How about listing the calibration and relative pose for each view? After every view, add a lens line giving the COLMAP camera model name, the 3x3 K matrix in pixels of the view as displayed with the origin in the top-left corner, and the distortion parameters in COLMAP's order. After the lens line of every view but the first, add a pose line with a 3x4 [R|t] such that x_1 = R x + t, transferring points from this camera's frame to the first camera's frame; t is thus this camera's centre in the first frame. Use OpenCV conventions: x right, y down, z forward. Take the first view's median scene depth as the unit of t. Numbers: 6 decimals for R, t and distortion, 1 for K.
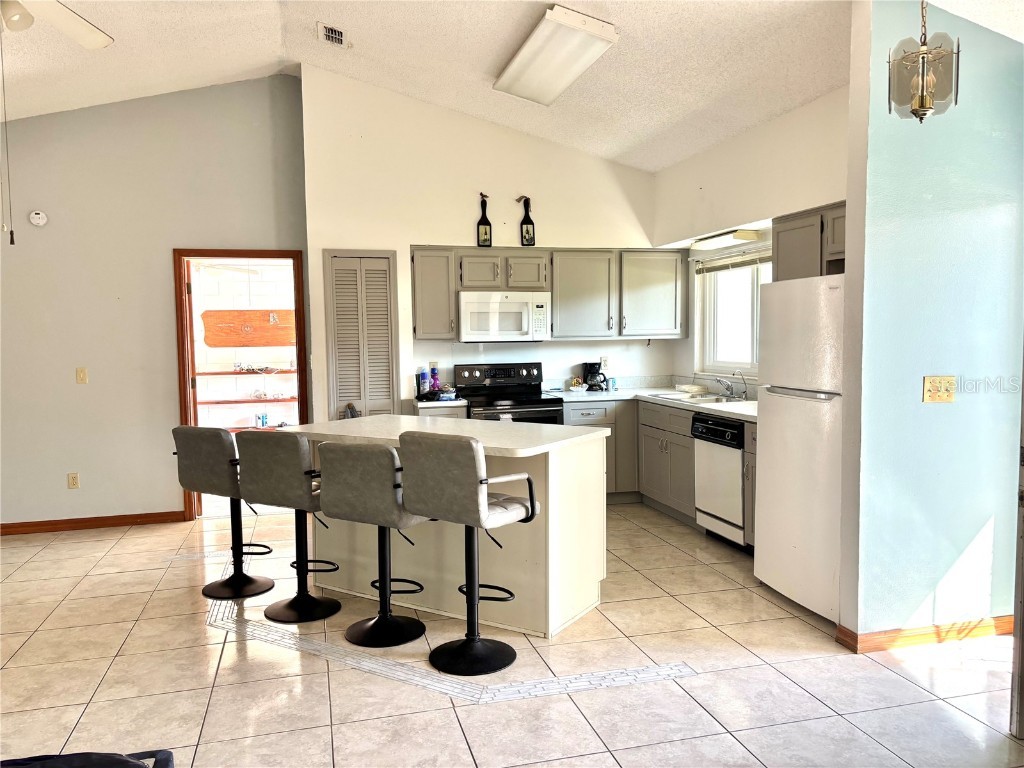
lens RADIAL K [[774.4, 0, 503.6], [0, 774.4, 381.9], [0, 0, 1]] dist [0.053850, -0.020576]
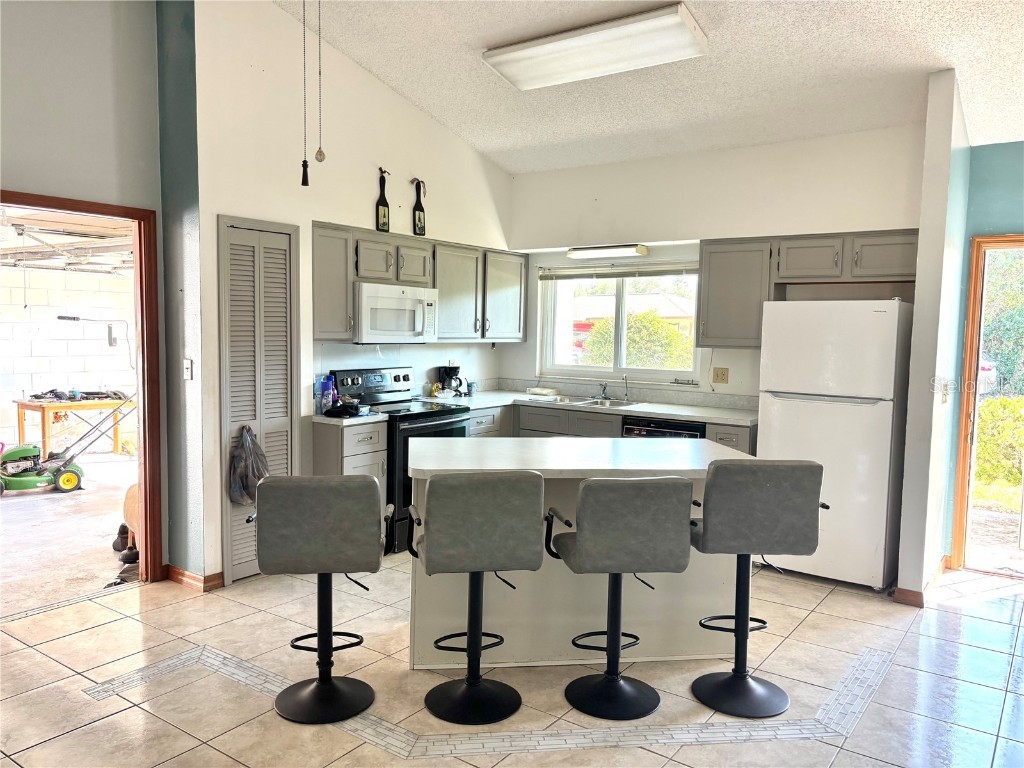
lens RADIAL K [[774.4, 0, 507.5], [0, 774.4, 390.5], [0, 0, 1]] dist [0.053850, -0.020576]
pose [[0.771920, -0.024947, 0.635230, -0.462650], [0.010082, 0.999584, 0.027005, -0.021822], [-0.635640, -0.014441, 0.771850, 0.252255]]
